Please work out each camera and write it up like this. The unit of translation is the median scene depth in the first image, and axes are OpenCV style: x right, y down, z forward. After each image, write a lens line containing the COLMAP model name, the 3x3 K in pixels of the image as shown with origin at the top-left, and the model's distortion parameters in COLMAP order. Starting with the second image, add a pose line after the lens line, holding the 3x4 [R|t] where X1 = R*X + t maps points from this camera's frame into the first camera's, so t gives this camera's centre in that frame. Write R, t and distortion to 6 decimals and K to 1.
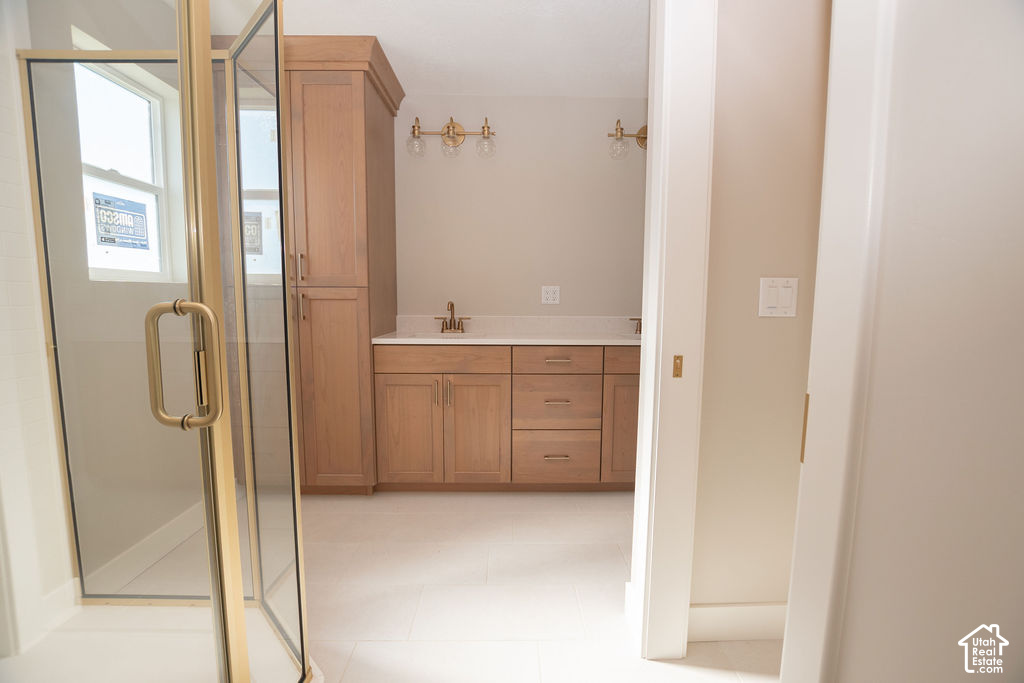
lens RADIAL K [[453.7, 0, 518.3], [0, 453.7, 345.2], [0, 0, 1]] dist [-0.029488, 0.002940]
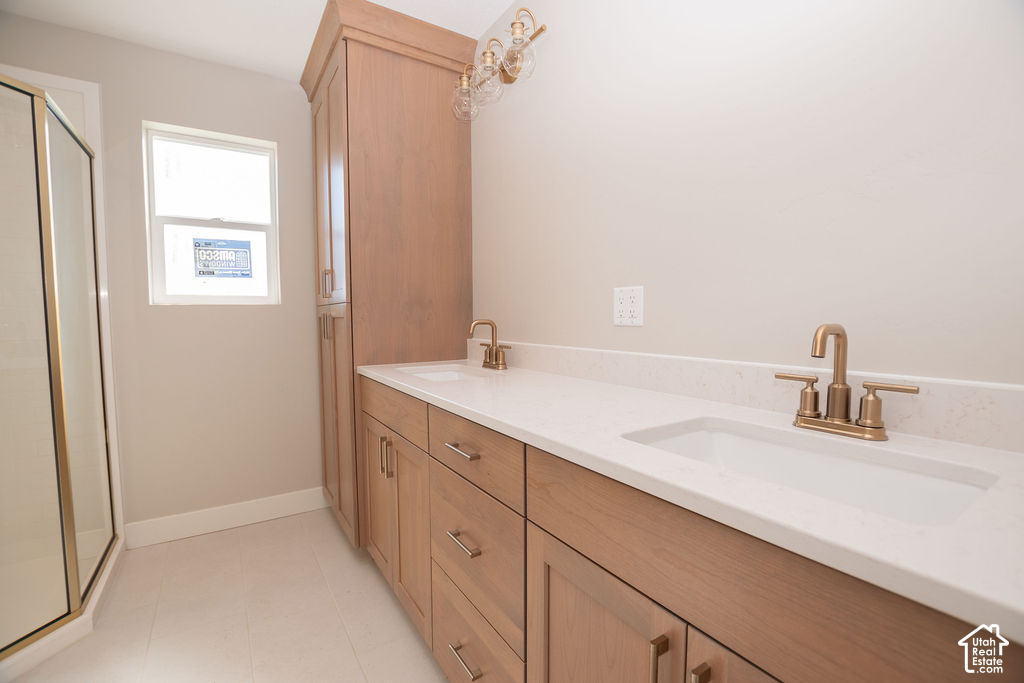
lens RADIAL K [[453.7, 0, 518.4], [0, 453.7, 337.1], [0, 0, 1]] dist [-0.029488, 0.002940]
pose [[0.535276, 0.032260, -0.844061, 0.624010], [-0.076381, 0.997025, -0.010332, -0.100117], [0.841217, 0.070001, 0.536147, 1.007276]]
